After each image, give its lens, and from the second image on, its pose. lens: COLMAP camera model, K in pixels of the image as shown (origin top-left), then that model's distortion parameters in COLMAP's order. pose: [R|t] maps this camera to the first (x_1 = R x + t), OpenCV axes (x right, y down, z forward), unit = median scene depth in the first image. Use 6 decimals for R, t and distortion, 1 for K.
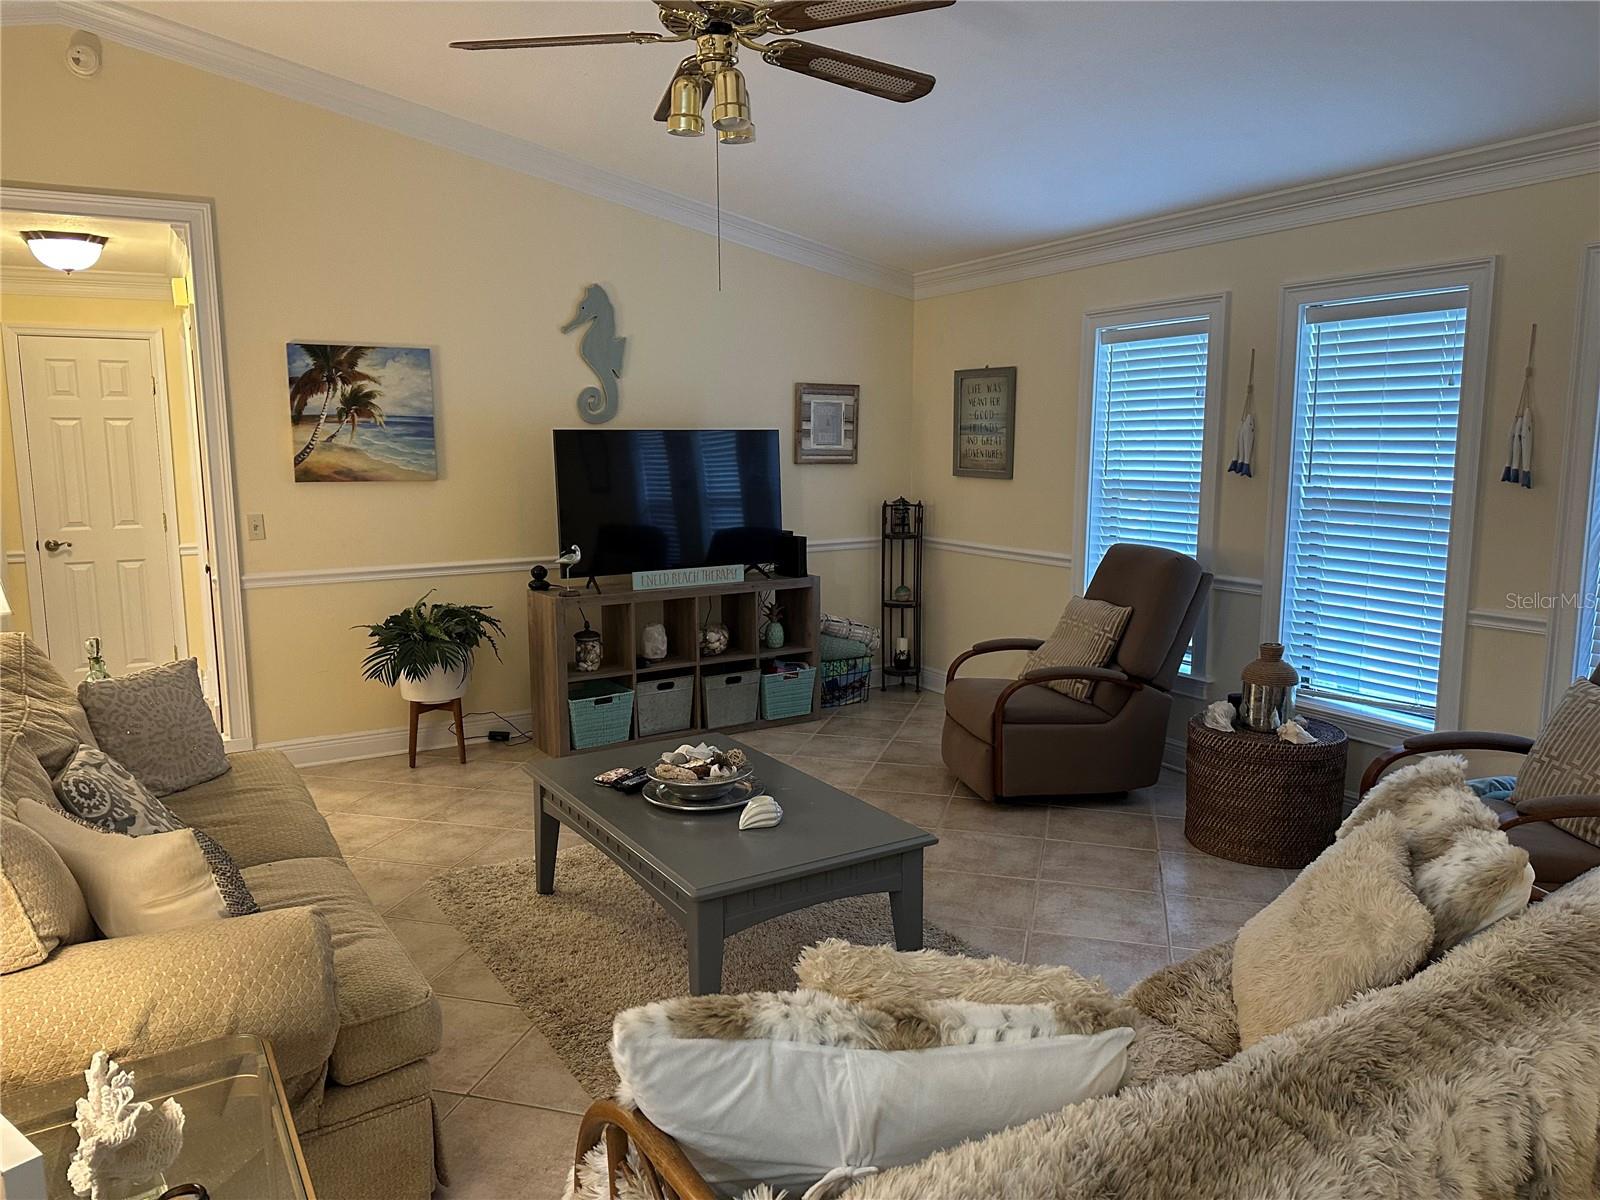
lens RADIAL K [[1100.9, 0, 769.1], [0, 1100.9, 602.5], [0, 0, 1]] dist [-0.032954, 0.005057]
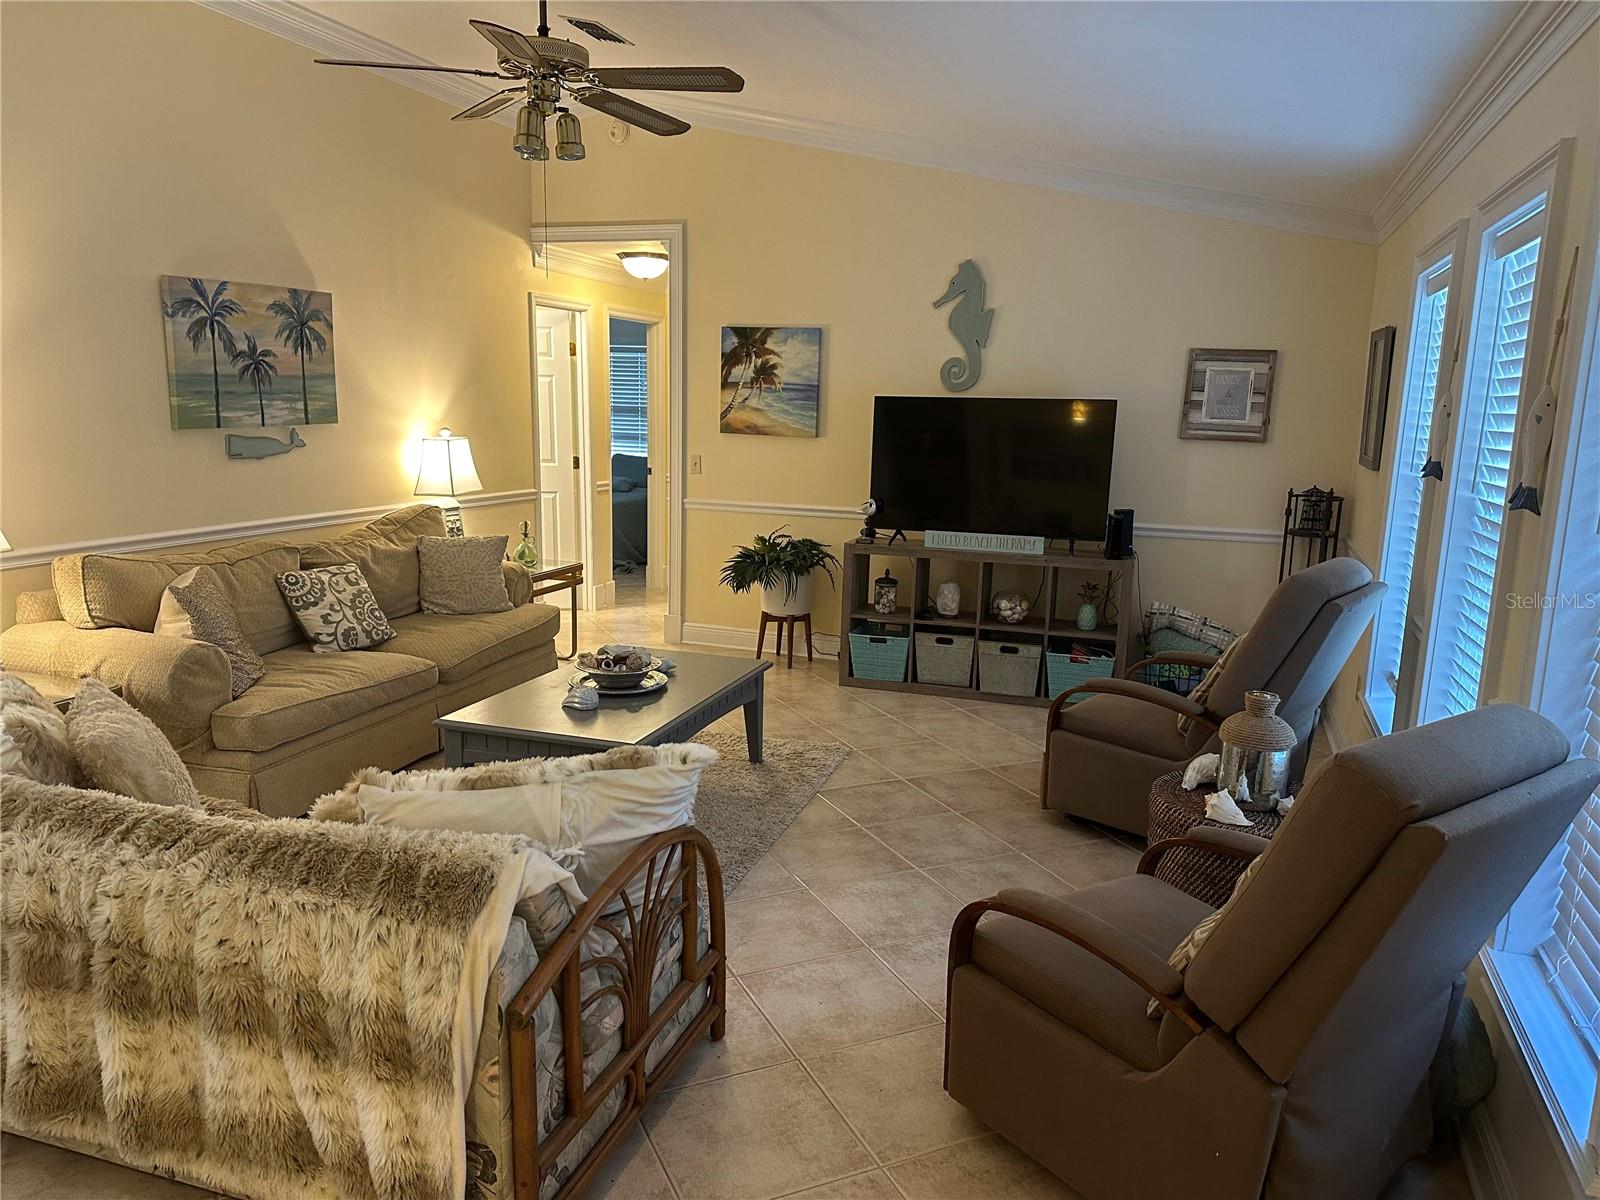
lens RADIAL K [[1100.9, 0, 778.7], [0, 1100.9, 616.4], [0, 0, 1]] dist [-0.032954, 0.005057]
pose [[0.612306, 0.161525, -0.773945, 0.637391], [-0.137893, 0.985722, 0.096629, -0.028115], [0.778503, 0.047555, 0.625837, 0.219802]]
